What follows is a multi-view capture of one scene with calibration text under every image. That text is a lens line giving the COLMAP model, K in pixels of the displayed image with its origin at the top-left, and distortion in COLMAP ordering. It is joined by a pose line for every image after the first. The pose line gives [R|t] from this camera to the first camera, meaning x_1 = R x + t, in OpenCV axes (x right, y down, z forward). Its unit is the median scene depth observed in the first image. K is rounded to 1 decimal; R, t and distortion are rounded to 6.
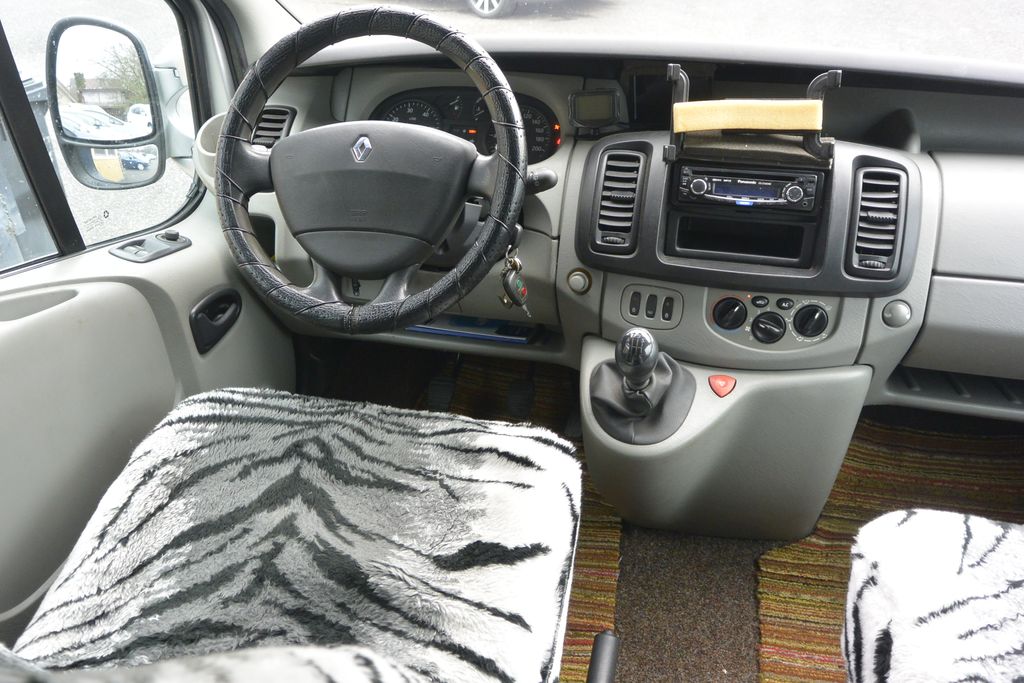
lens RADIAL K [[827.9, 0, 502.7], [0, 827.9, 342.1], [0, 0, 1]] dist [-0.019649, 0.024829]
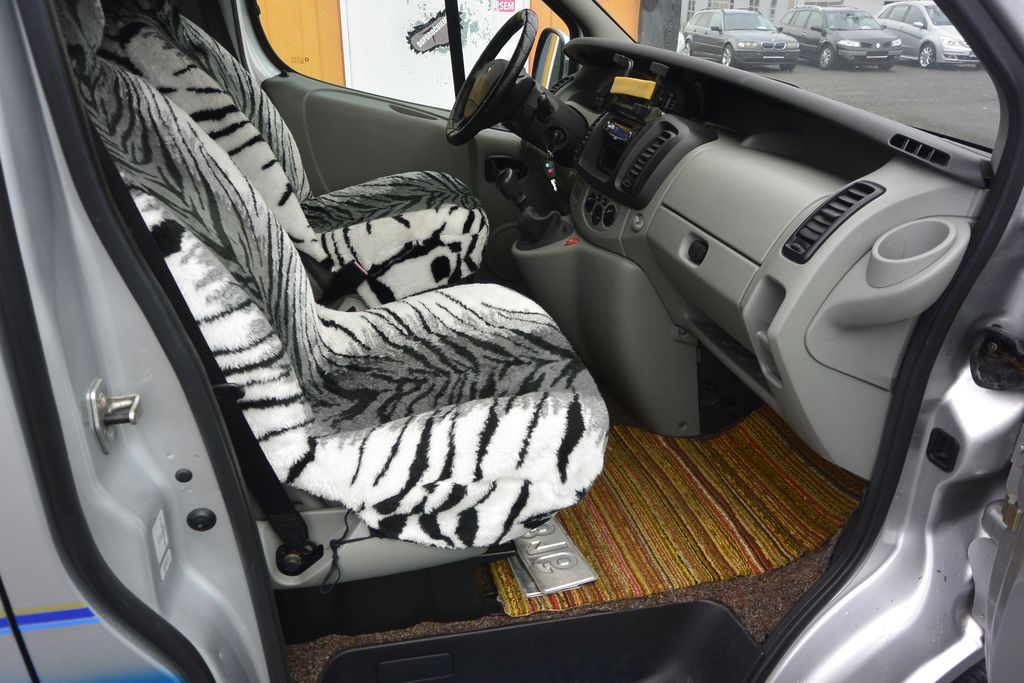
lens RADIAL K [[791.8, 0, 515.8], [0, 791.8, 339.2], [0, 0, 1]] dist [0.056177, 0.013161]
pose [[0.454308, 0.390304, -0.800791, 1.668366], [-0.495930, 0.857549, 0.136615, 0.061690], [0.740039, 0.335071, 0.583155, 0.051353]]
